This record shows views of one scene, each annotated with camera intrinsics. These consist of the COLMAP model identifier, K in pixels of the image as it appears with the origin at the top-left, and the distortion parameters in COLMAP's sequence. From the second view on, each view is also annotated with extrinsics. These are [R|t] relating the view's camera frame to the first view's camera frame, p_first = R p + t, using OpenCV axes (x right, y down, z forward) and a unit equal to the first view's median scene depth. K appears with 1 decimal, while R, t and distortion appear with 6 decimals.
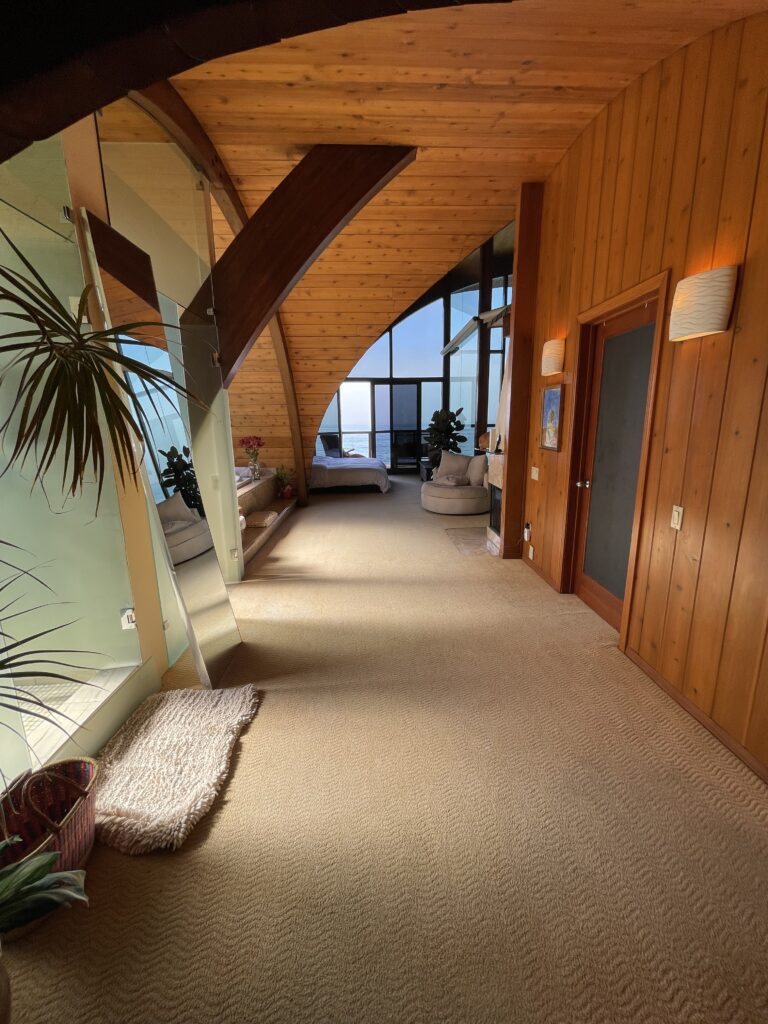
lens RADIAL K [[417.8, 0, 385.9], [0, 417.8, 512.0], [0, 0, 1]] dist [-0.002886, 0.001134]
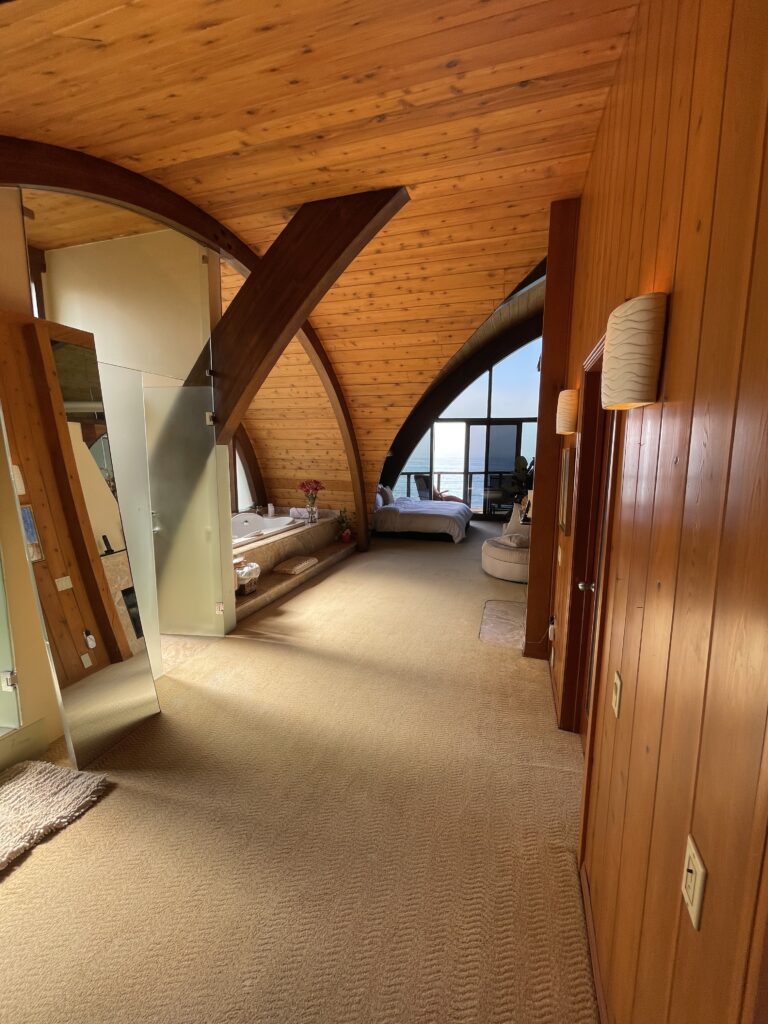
lens RADIAL K [[417.8, 0, 385.1], [0, 417.8, 511.2], [0, 0, 1]] dist [-0.002886, 0.001134]
pose [[0.941497, 0.067276, -0.330238, 0.287603], [-0.091457, 0.994105, -0.058223, -0.093915], [0.324374, 0.085019, 0.942100, 0.151722]]
